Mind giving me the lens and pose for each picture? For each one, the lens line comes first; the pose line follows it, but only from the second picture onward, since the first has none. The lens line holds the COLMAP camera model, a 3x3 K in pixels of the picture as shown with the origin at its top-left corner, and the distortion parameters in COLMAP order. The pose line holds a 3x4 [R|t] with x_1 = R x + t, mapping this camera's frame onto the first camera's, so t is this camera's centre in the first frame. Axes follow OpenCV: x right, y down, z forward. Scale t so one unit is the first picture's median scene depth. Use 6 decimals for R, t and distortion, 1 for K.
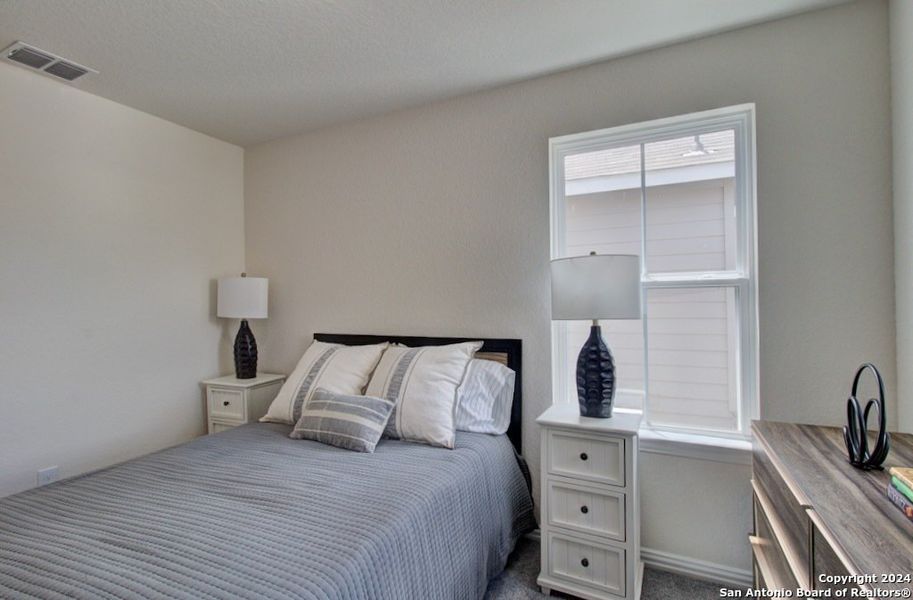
lens RADIAL K [[417.6, 0, 456.6], [0, 417.6, 303.0], [0, 0, 1]] dist [-0.004059, -0.000369]
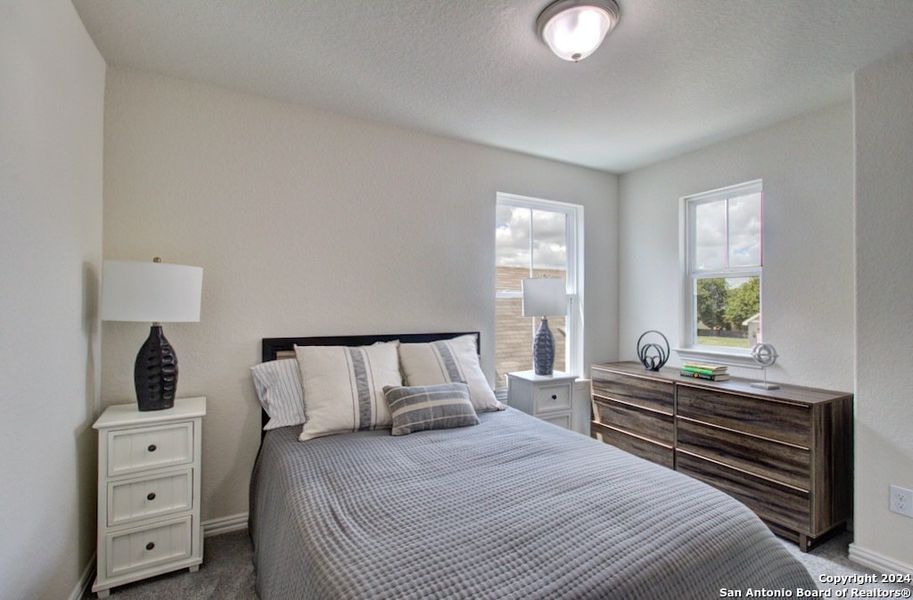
lens RADIAL K [[417.6, 0, 456.6], [0, 417.6, 299.9], [0, 0, 1]] dist [-0.004059, -0.000369]
pose [[0.596756, 0.019215, 0.802193, -1.052812], [-0.009888, 0.999813, -0.016593, 0.007100], [-0.802362, 0.001970, 0.596835, 0.255848]]
